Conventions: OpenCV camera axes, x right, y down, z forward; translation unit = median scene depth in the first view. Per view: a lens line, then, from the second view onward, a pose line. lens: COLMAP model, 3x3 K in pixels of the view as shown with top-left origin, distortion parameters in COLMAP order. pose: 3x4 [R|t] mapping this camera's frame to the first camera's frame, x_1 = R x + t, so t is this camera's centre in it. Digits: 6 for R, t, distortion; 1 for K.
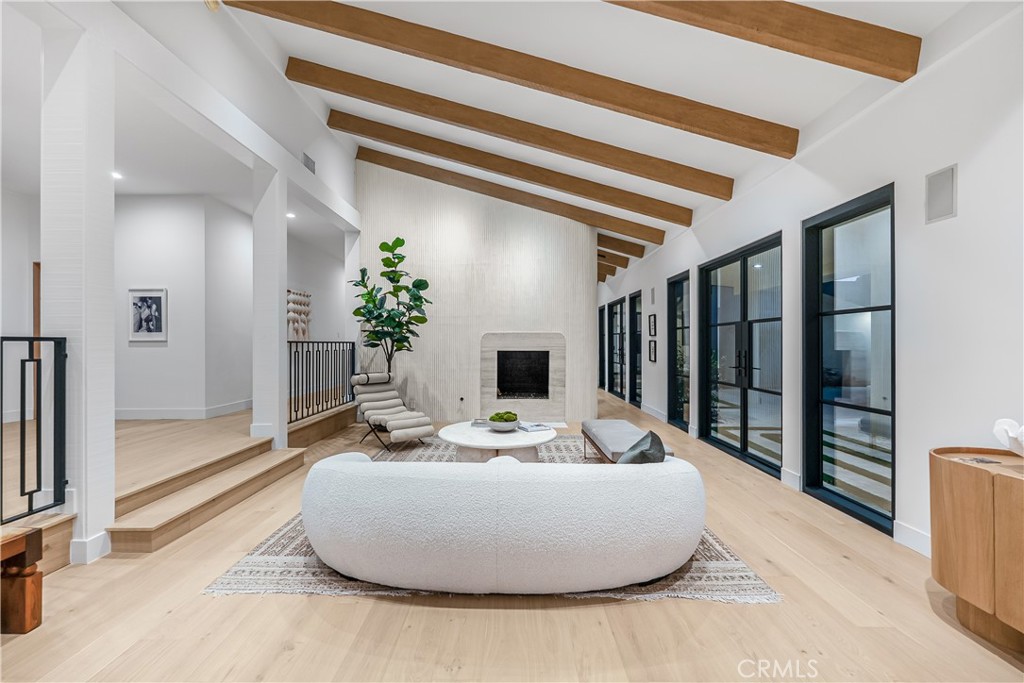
lens RADIAL K [[473.2, 0, 508.1], [0, 473.2, 339.6], [0, 0, 1]] dist [-0.005208, -0.000960]
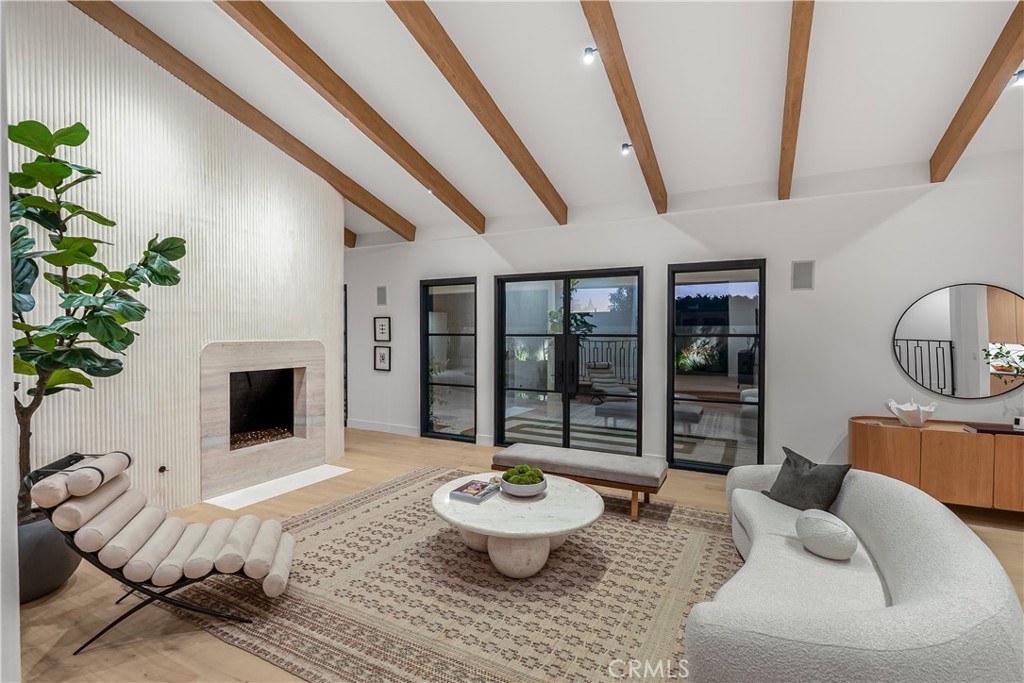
lens RADIAL K [[473.2, 0, 515.6], [0, 473.2, 340.7], [0, 0, 1]] dist [-0.005208, -0.000960]
pose [[0.433542, -0.017741, 0.900959, -0.469745], [-0.009253, 0.999666, 0.024137, -0.039939], [-0.901086, -0.018801, 0.433233, 0.496290]]
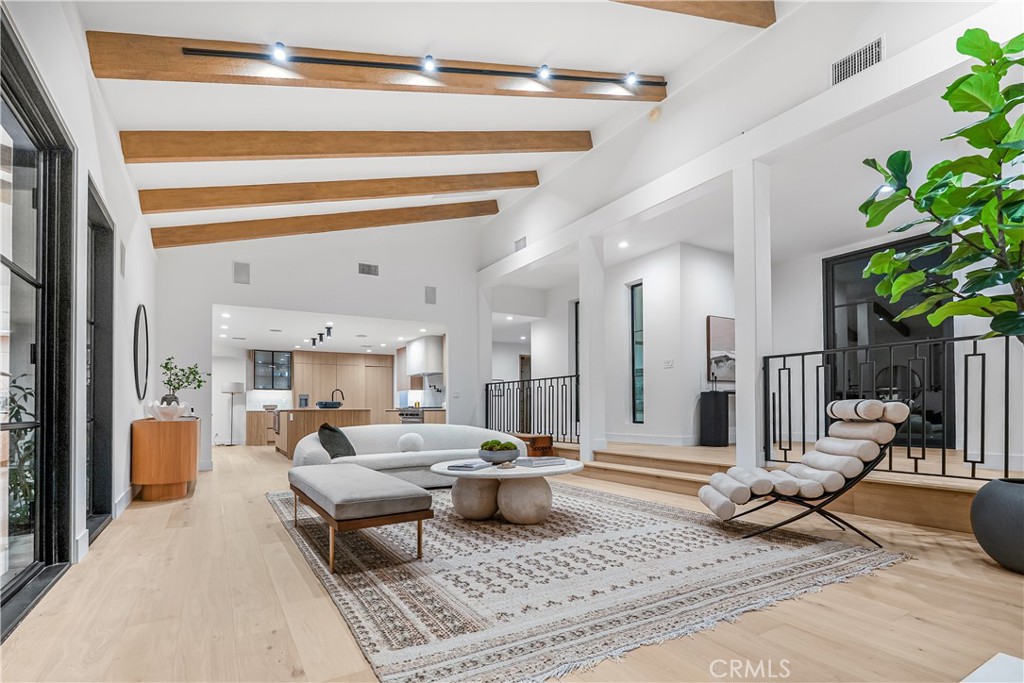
lens RADIAL K [[473.2, 0, 490.9], [0, 473.2, 399.3], [0, 0, 1]] dist [-0.005208, -0.000960]
pose [[-0.851616, -0.001608, -0.524165, 0.293897], [0.013011, 0.999622, -0.024206, 0.075190], [0.524005, -0.027434, -0.851273, 1.182284]]
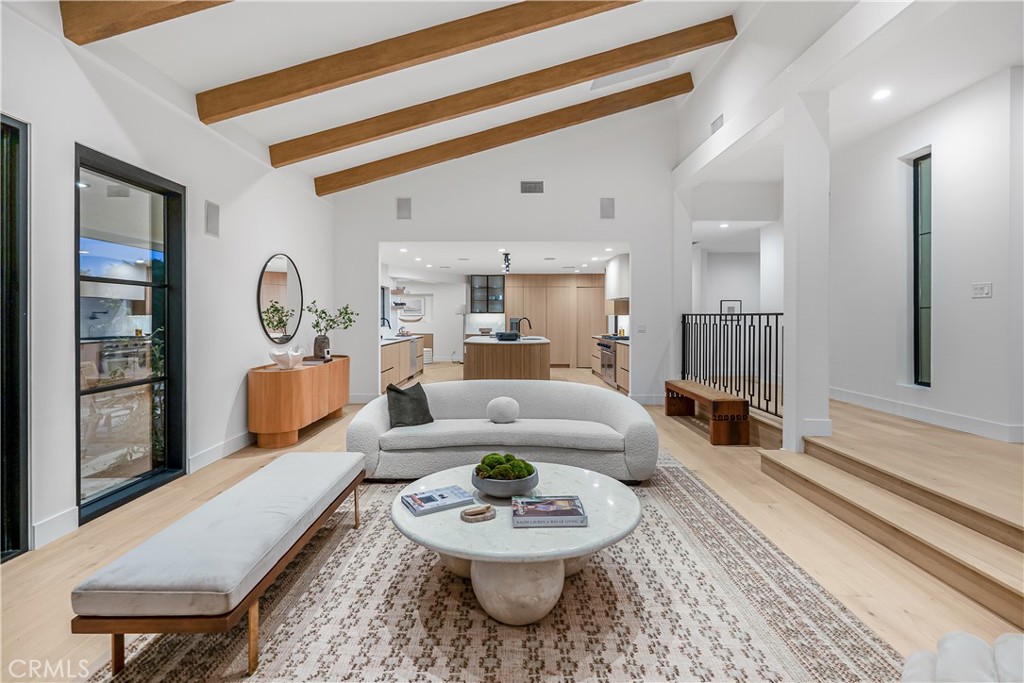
lens RADIAL K [[473.2, 0, 517.2], [0, 473.2, 316.5], [0, 0, 1]] dist [-0.005208, -0.000960]
pose [[-0.999481, 0.001549, -0.032163, -0.006379], [0.001776, 0.999974, -0.007019, 0.008504], [0.032152, -0.007072, -0.999458, 1.059872]]
